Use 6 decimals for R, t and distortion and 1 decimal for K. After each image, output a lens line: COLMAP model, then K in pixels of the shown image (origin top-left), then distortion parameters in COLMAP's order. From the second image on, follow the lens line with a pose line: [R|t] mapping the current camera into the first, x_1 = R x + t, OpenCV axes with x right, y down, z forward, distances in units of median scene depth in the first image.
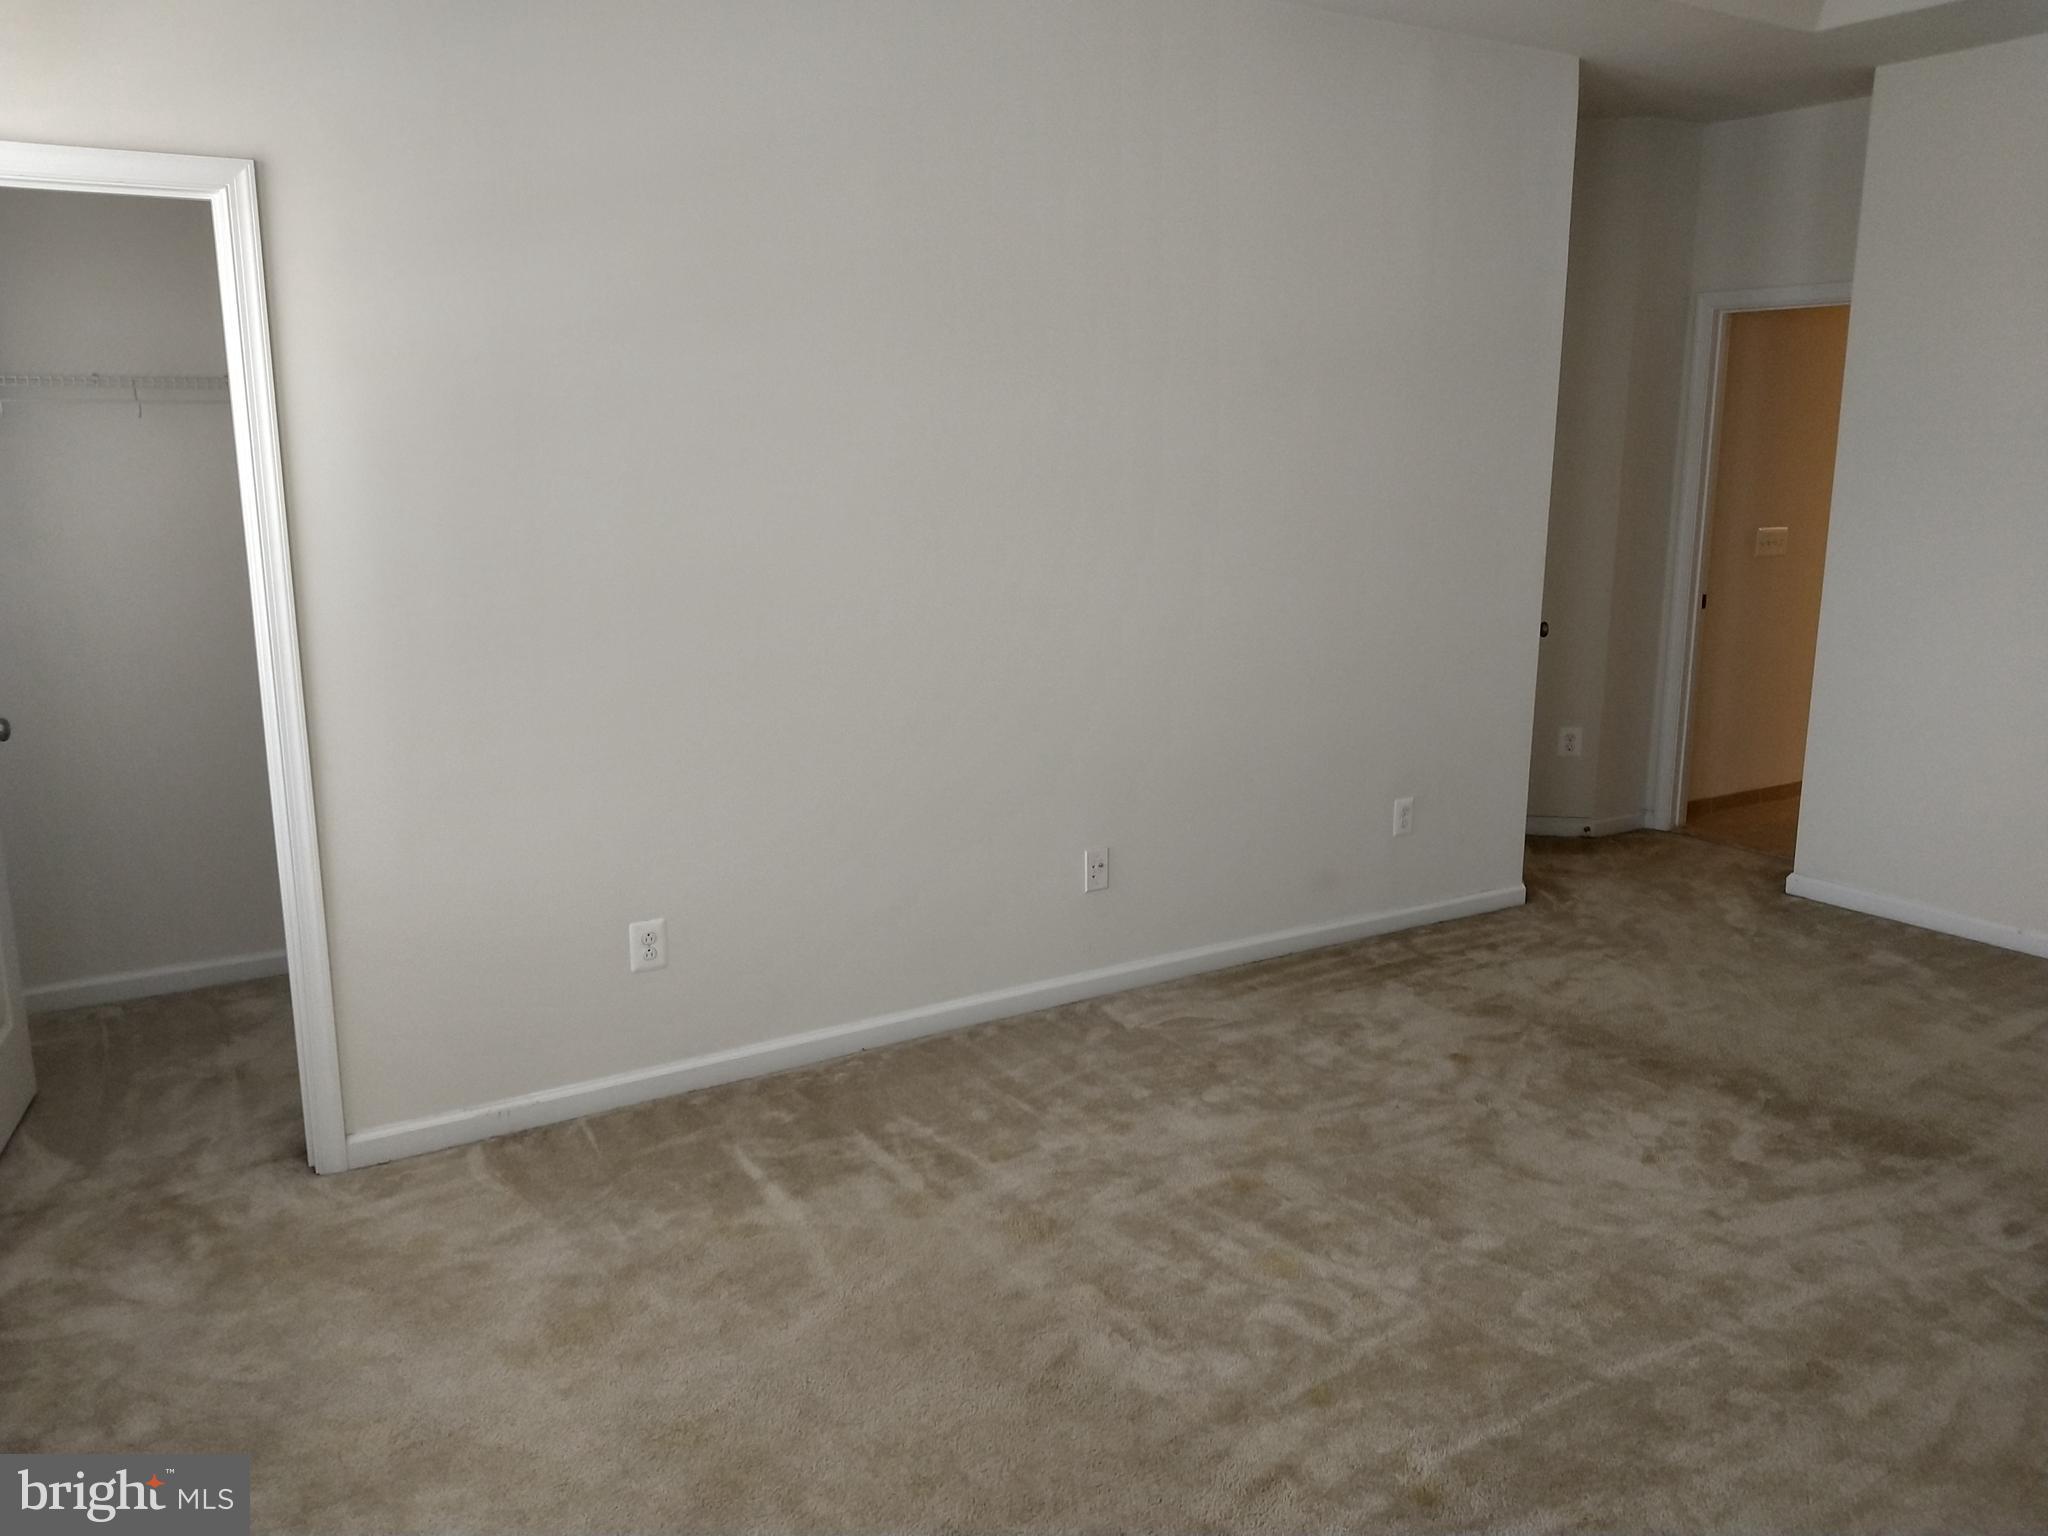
lens RADIAL K [[1572.0, 0, 1024.0], [0, 1572.0, 768.0], [0, 0, 1]] dist [0.126369, -0.211112]
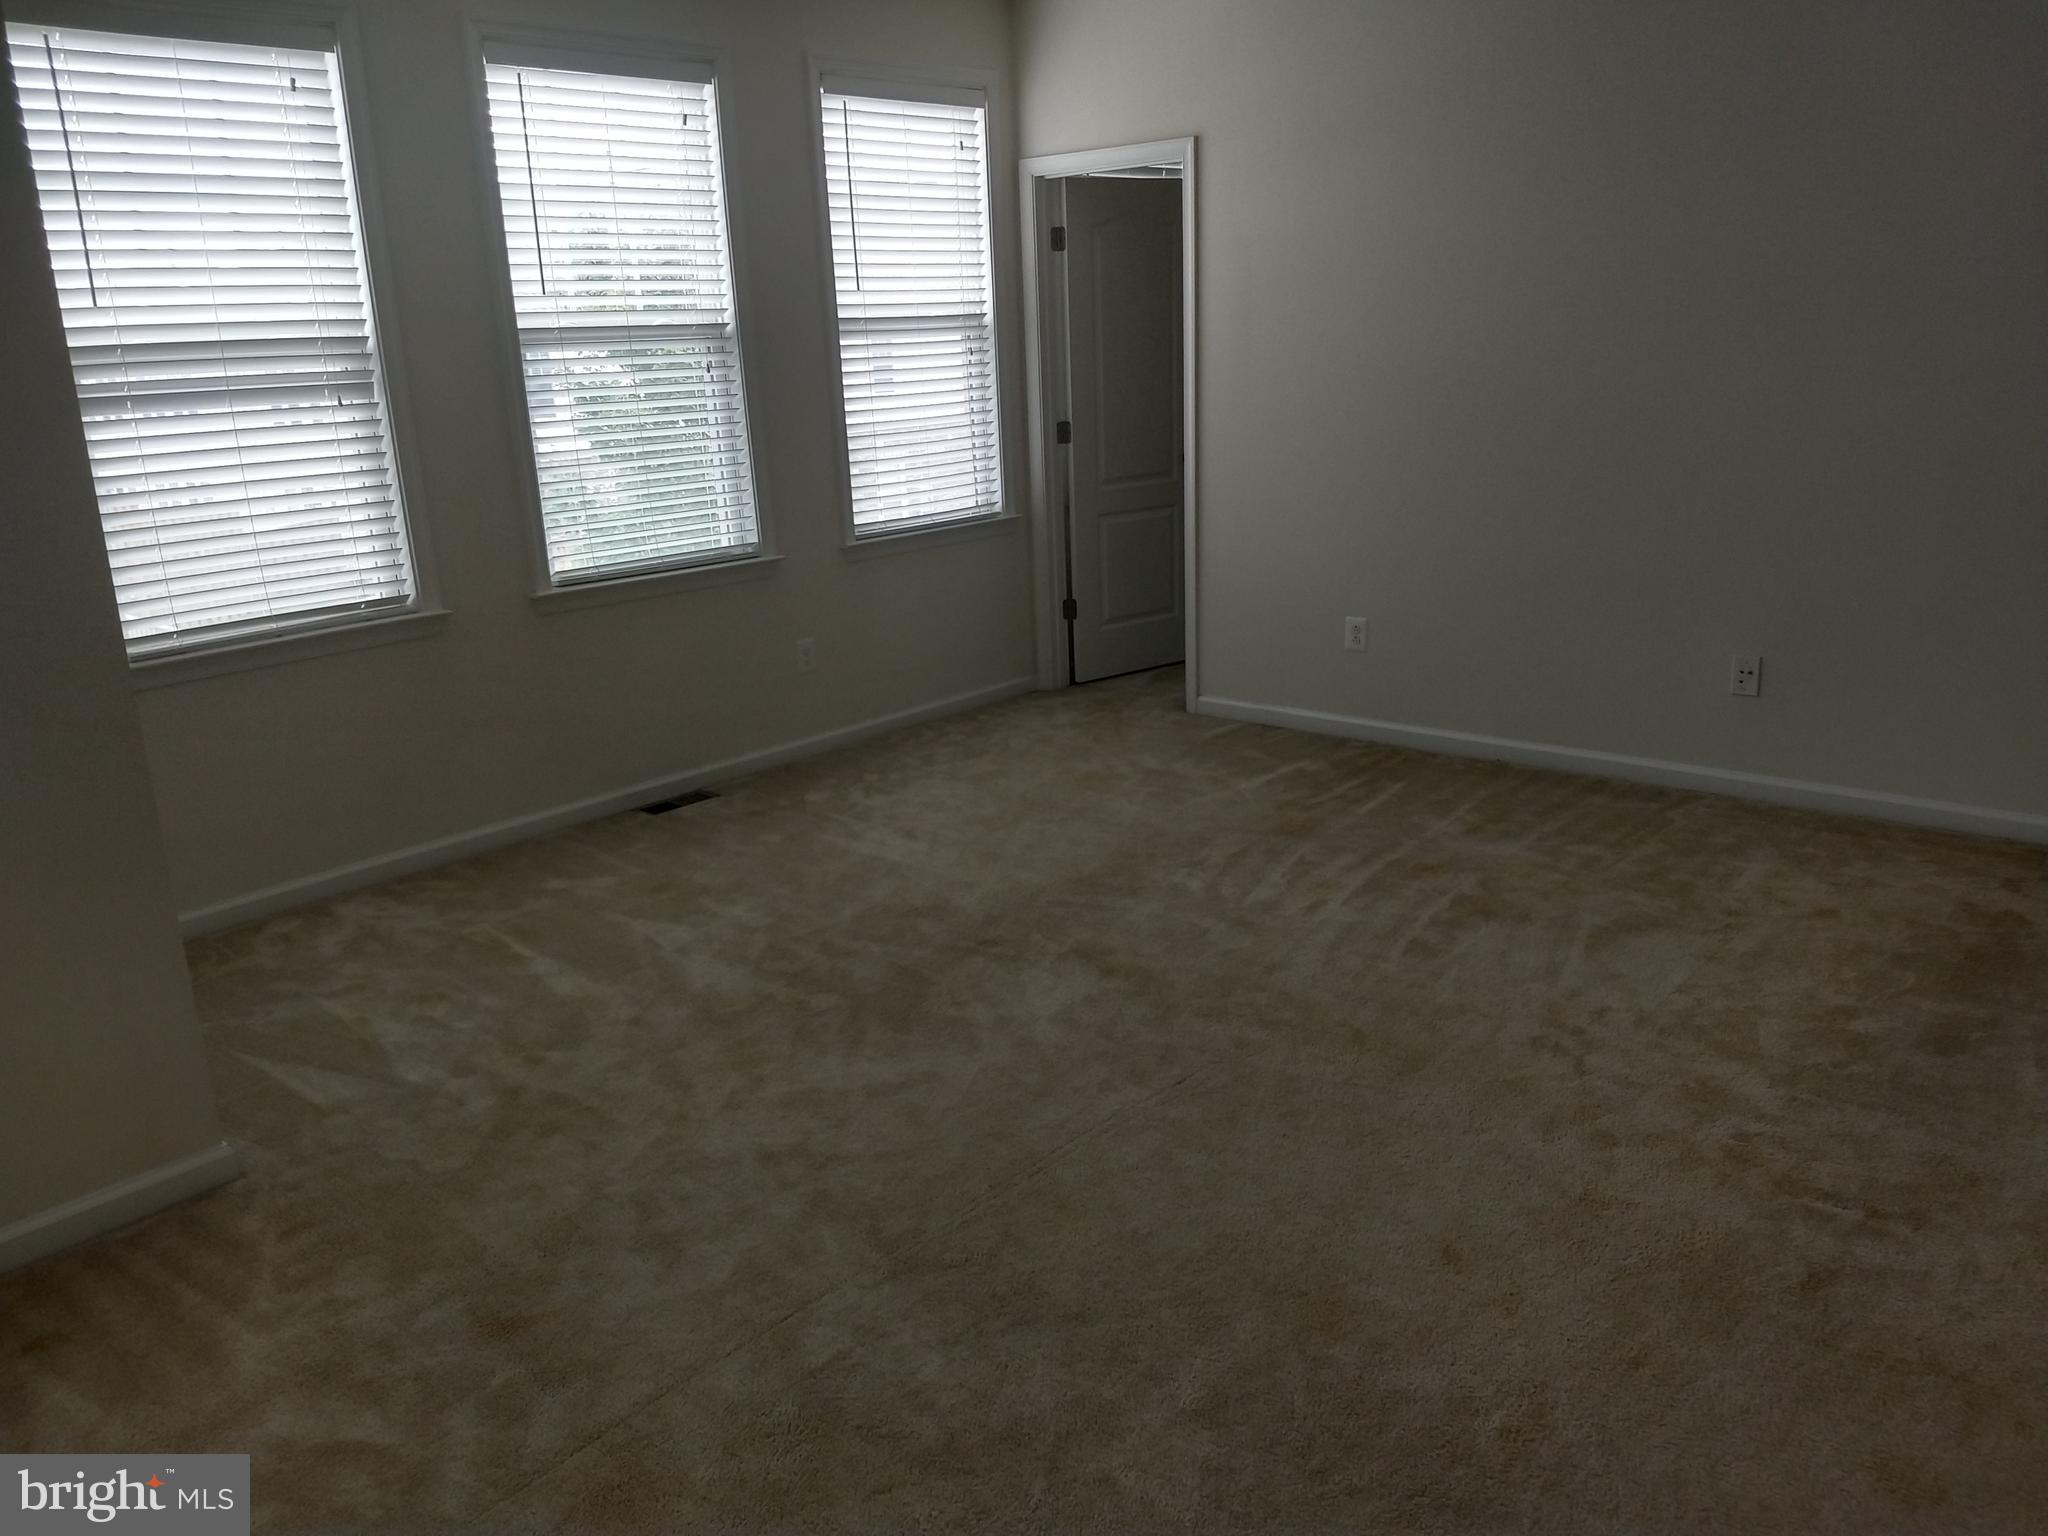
lens RADIAL K [[1572.0, 0, 1024.0], [0, 1572.0, 768.0], [0, 0, 1]] dist [0.126369, -0.211112]
pose [[0.278076, 0.246787, -0.928315, 1.143484], [-0.157032, 0.965110, 0.209530, -0.029727], [0.947636, 0.087509, 0.307128, 0.276428]]
